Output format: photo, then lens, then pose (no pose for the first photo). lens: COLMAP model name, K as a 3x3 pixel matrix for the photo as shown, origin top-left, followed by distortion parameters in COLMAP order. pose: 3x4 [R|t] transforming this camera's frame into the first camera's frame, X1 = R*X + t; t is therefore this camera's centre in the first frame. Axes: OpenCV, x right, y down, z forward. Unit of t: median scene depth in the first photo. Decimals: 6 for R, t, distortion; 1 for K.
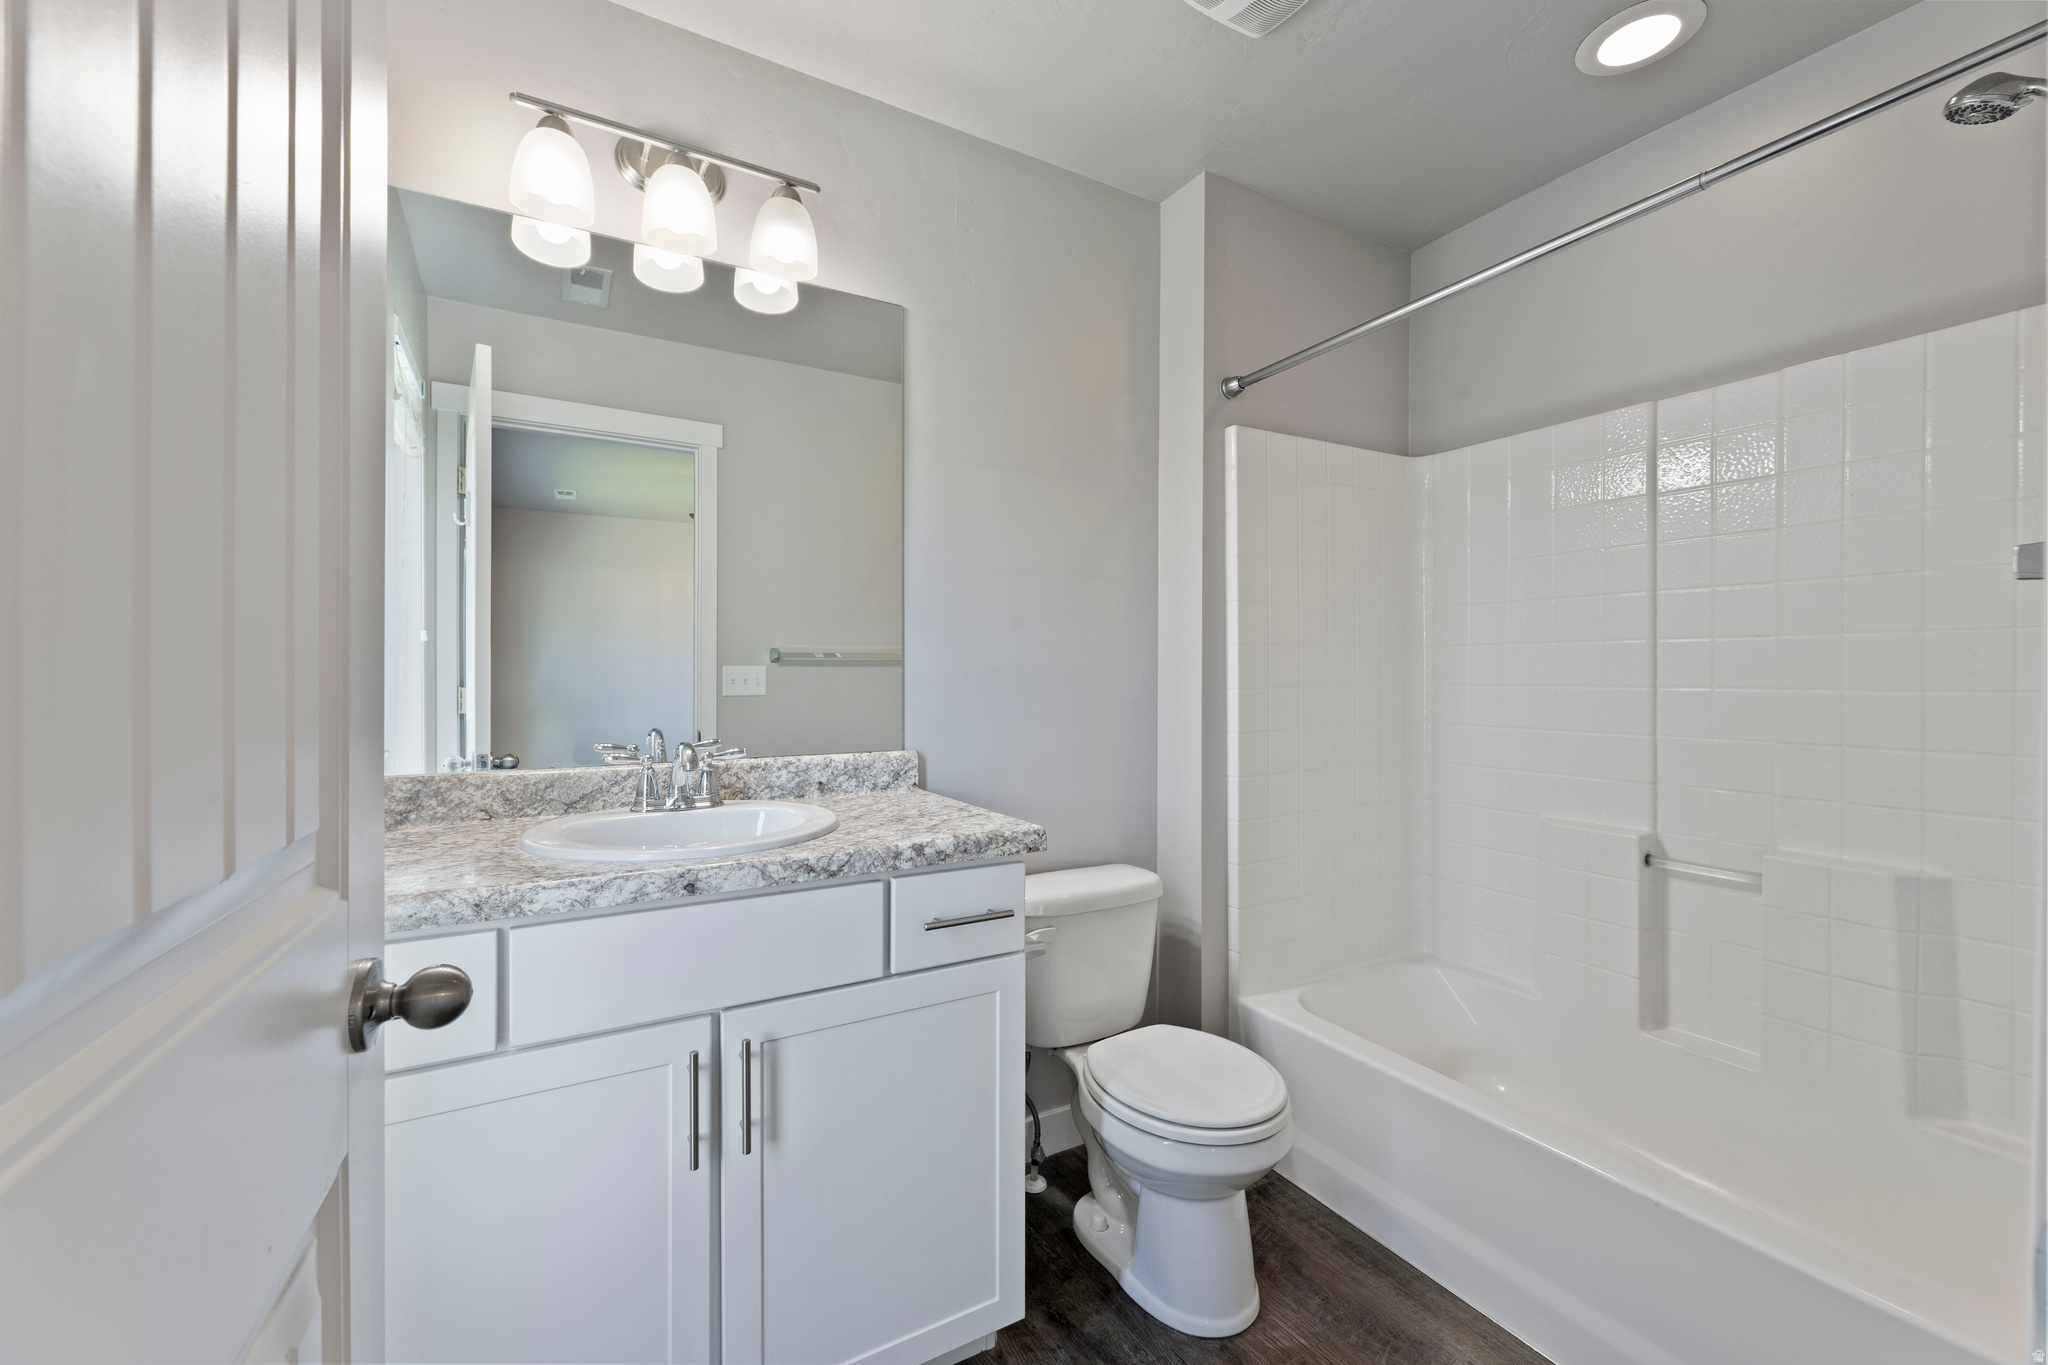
lens RADIAL K [[843.9, 0, 1024.0], [0, 843.9, 682.5], [0, 0, 1]] dist [0.000411, 0.000646]
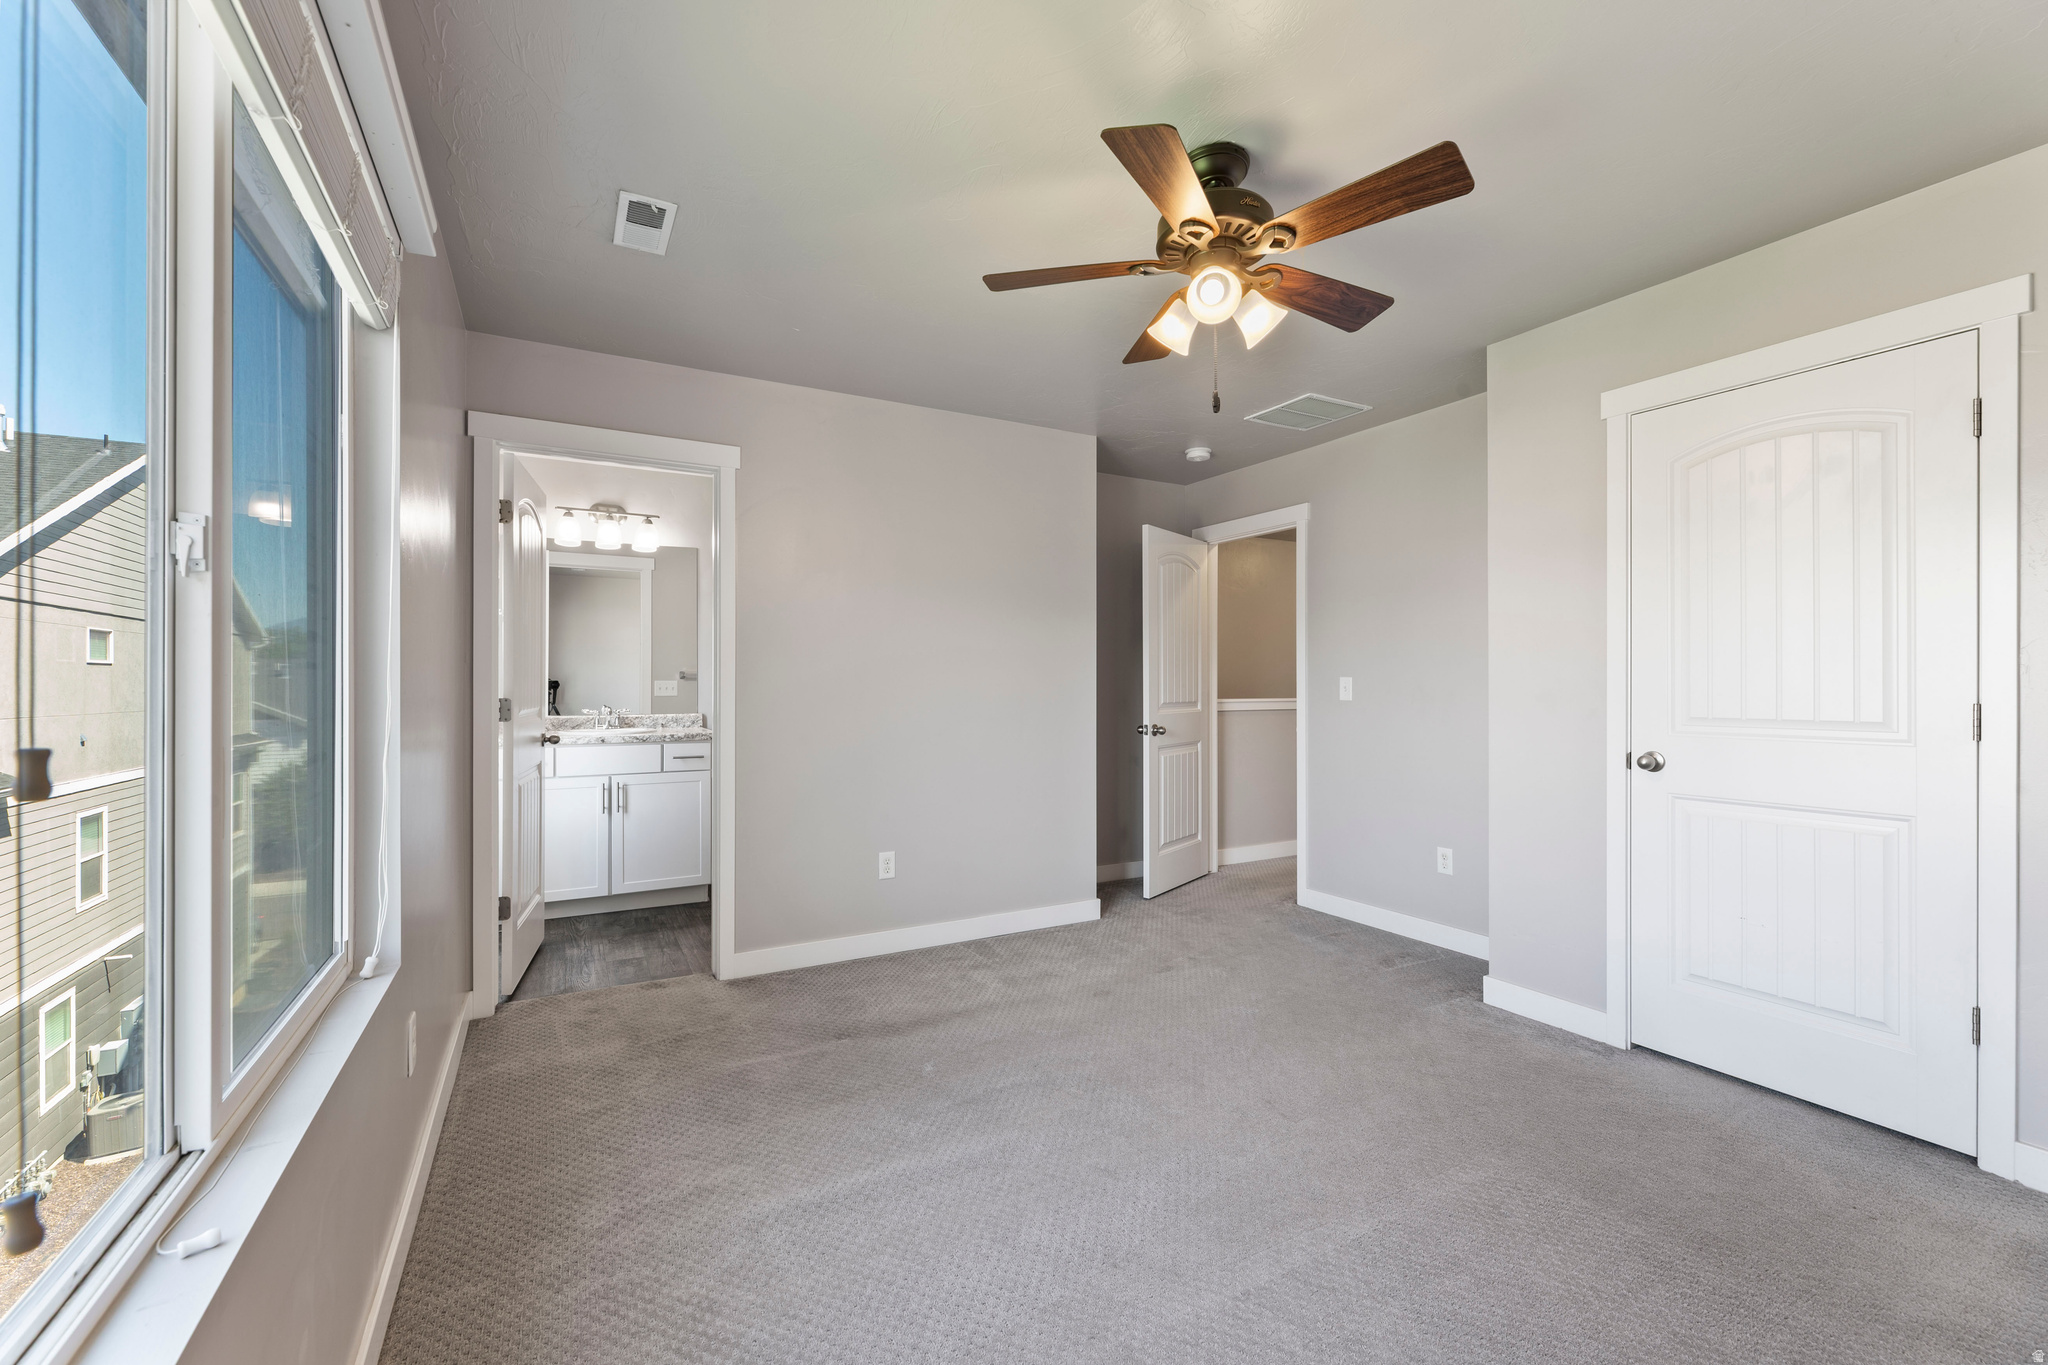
lens RADIAL K [[843.9, 0, 1024.0], [0, 843.9, 682.5], [0, 0, 1]] dist [0.000411, 0.000646]
pose [[0.999807, -0.003478, -0.019313, 1.384745], [0.003305, 0.999955, -0.008948, 0.013958], [0.019343, 0.008882, 0.999773, -2.434513]]
